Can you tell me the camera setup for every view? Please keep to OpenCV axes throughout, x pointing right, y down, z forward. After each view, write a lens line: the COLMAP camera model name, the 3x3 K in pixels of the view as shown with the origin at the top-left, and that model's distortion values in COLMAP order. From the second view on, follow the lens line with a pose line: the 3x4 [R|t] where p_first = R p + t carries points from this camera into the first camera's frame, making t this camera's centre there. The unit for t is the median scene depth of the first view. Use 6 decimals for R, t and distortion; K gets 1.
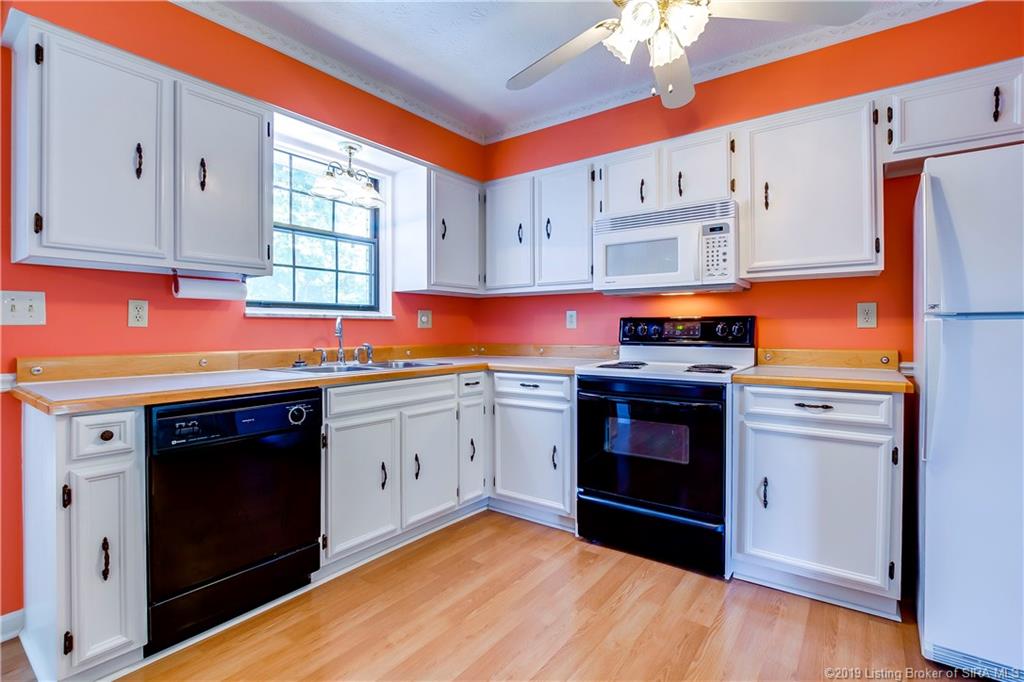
lens RADIAL K [[480.1, 0, 515.0], [0, 480.1, 331.6], [0, 0, 1]] dist [-0.022144, 0.001571]
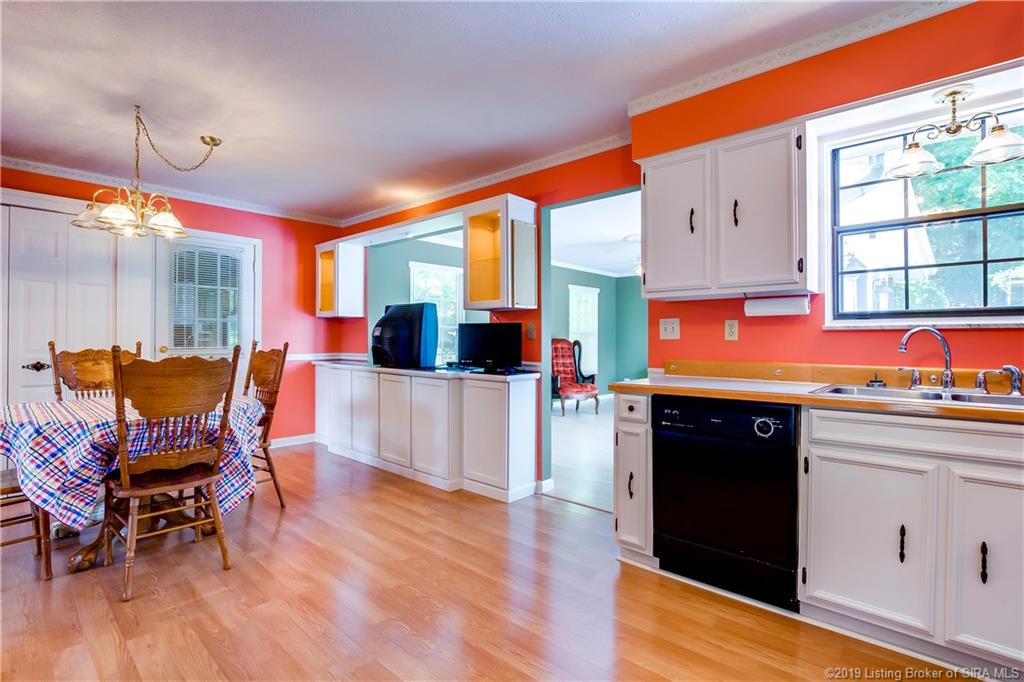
lens RADIAL K [[480.1, 0, 521.6], [0, 480.1, 341.7], [0, 0, 1]] dist [-0.022144, 0.001571]
pose [[-0.088242, 0.000640, -0.996099, 0.553286], [-0.009931, 0.999950, 0.001523, -0.002989], [0.996050, 0.010026, -0.088231, 0.539817]]
